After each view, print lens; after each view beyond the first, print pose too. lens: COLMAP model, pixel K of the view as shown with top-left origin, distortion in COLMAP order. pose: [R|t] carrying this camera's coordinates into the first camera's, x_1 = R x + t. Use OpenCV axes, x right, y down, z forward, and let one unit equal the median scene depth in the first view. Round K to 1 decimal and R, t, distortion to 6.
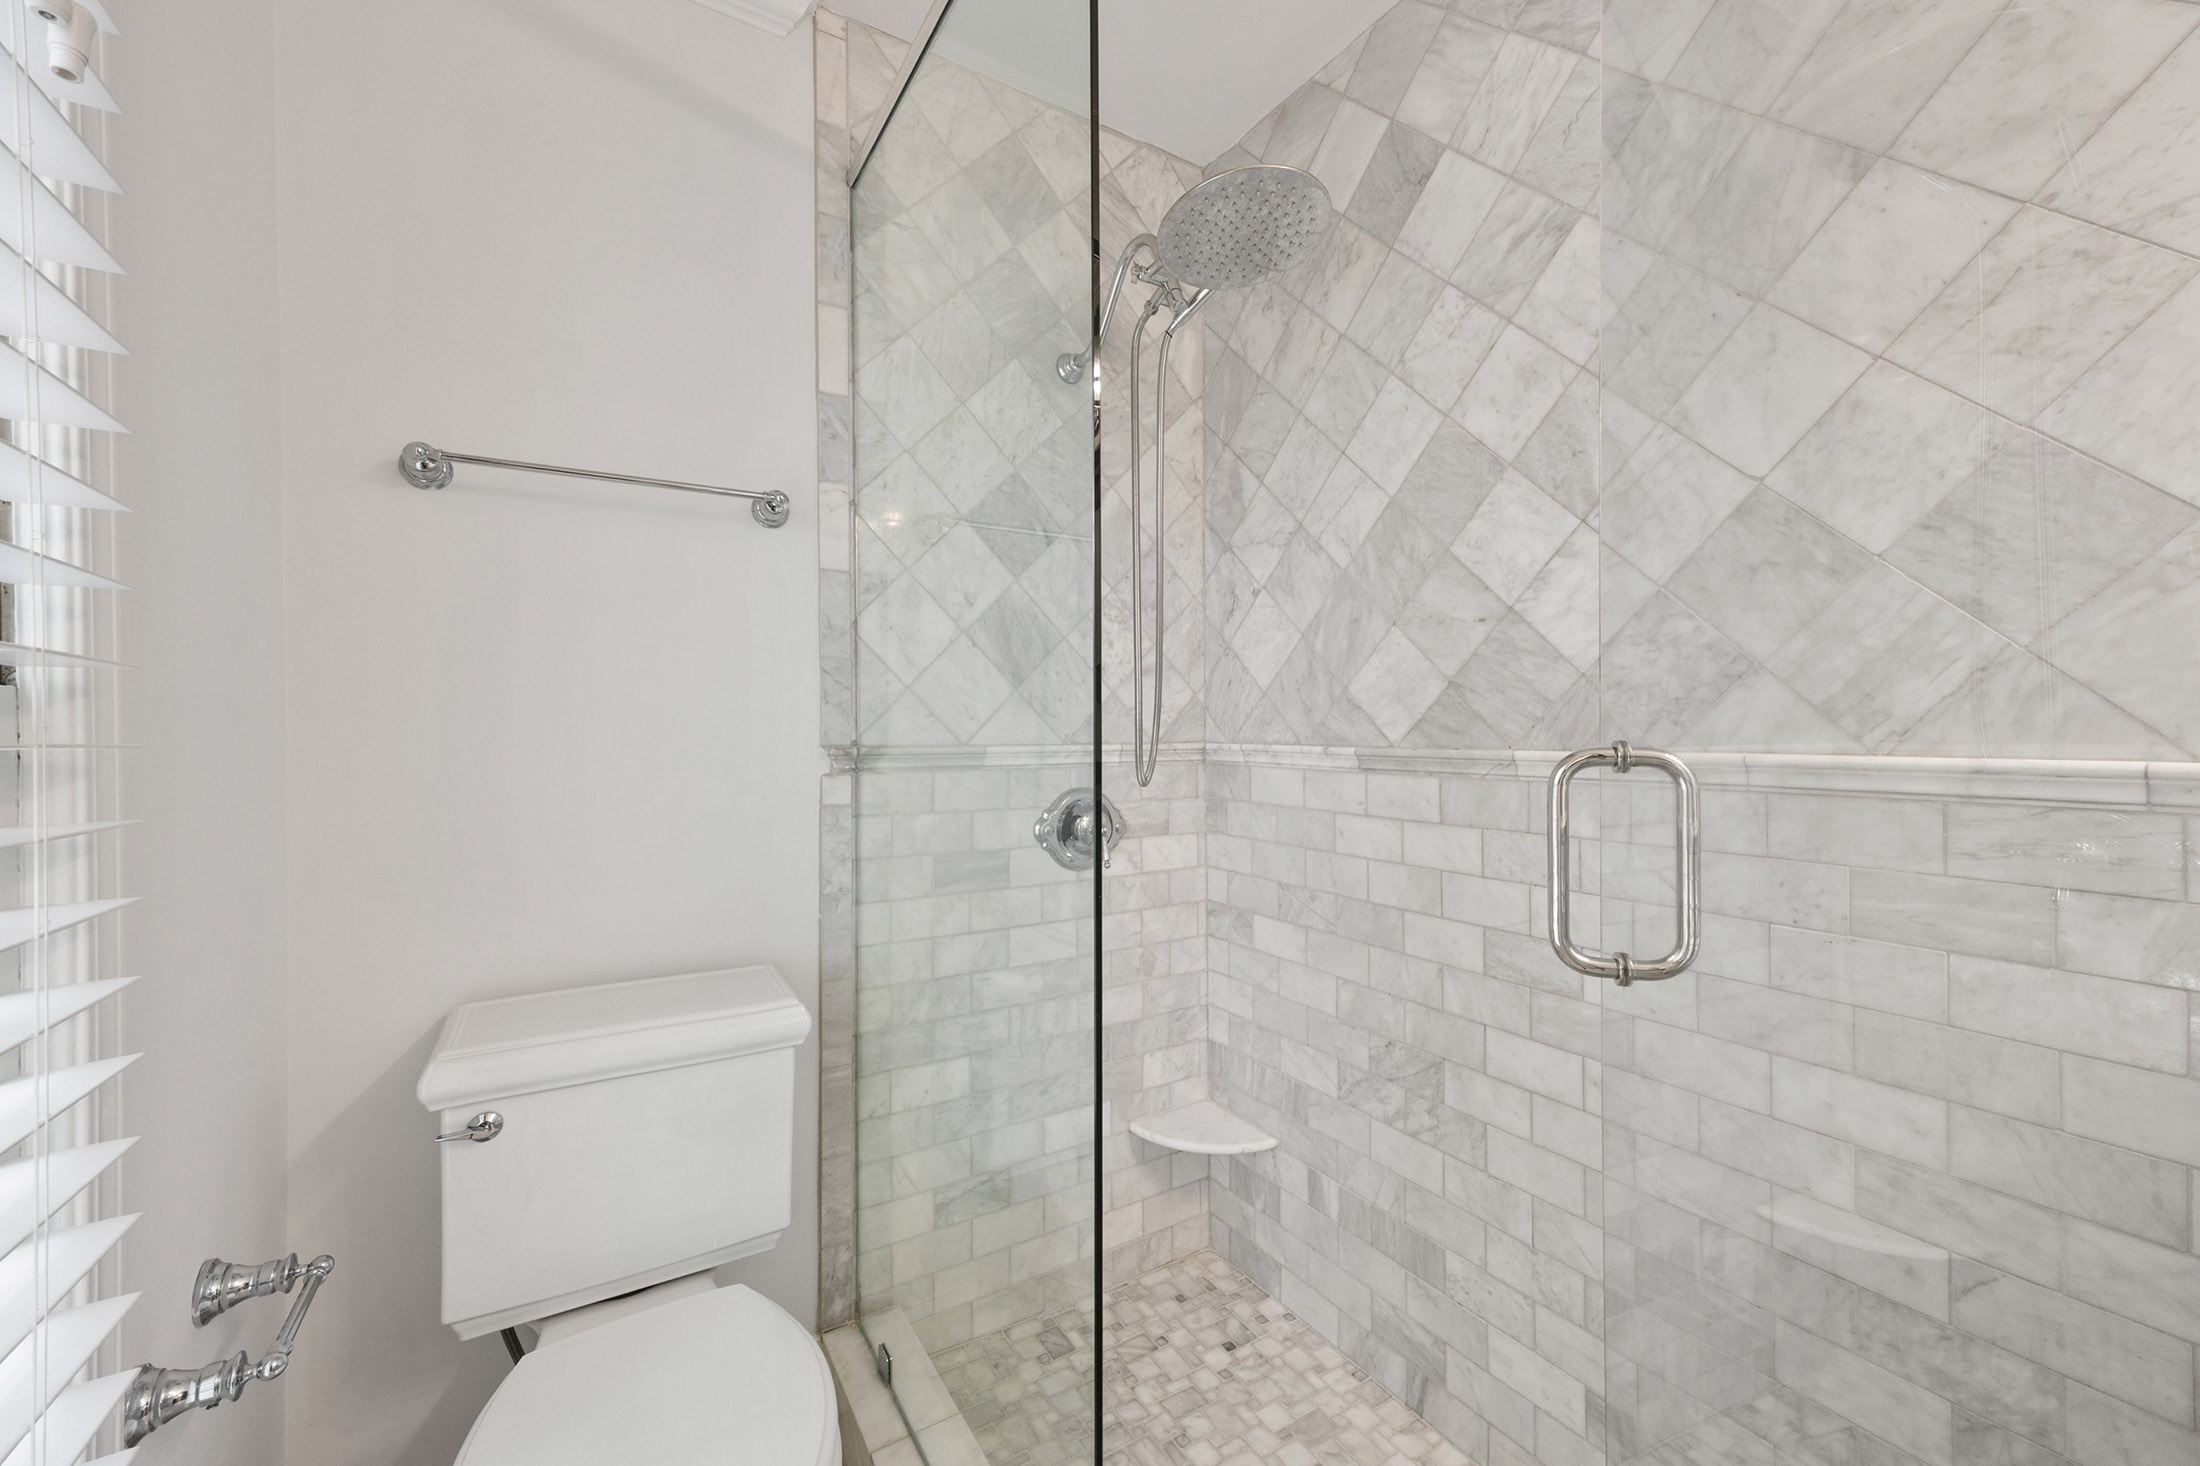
lens RADIAL K [[883.6, 0, 1104.4], [0, 883.6, 730.2], [0, 0, 1]] dist [0.000987, -0.000589]
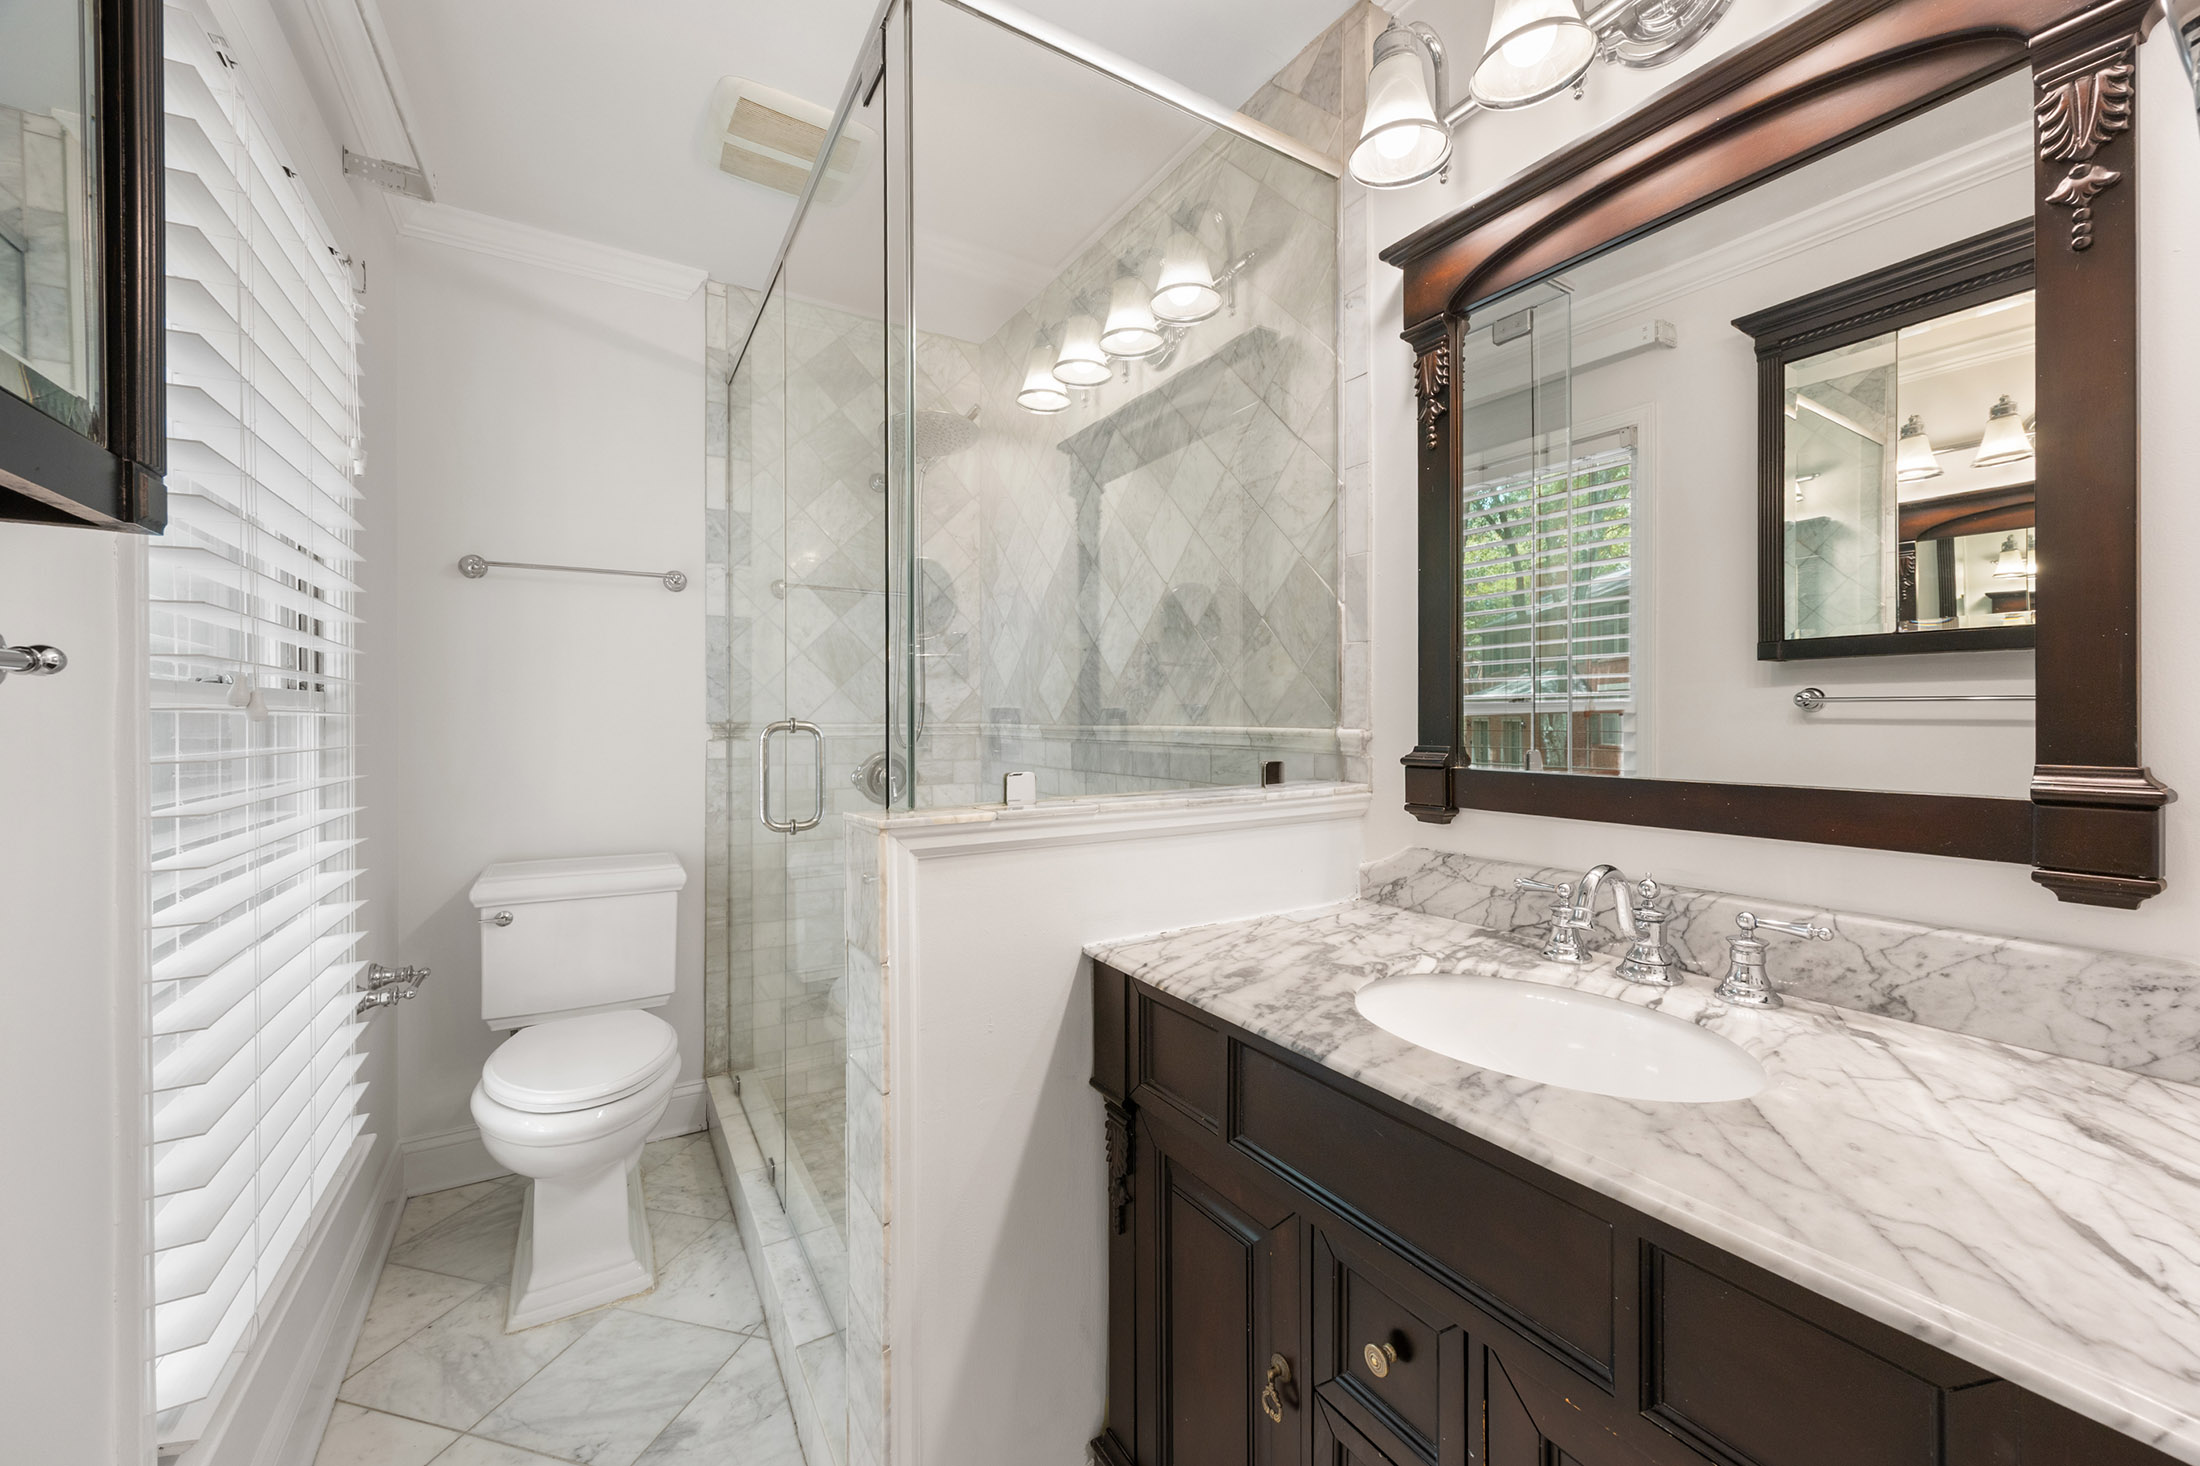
lens RADIAL K [[839.0, 0, 1092.6], [0, 839.0, 713.0], [0, 0, 1]] dist [-0.011631, 0.000022]
pose [[0.999991, 0.002591, 0.003372, 0.386494], [-0.002569, 0.999975, -0.006572, 0.007885], [-0.003389, 0.006563, 0.999973, -0.553397]]
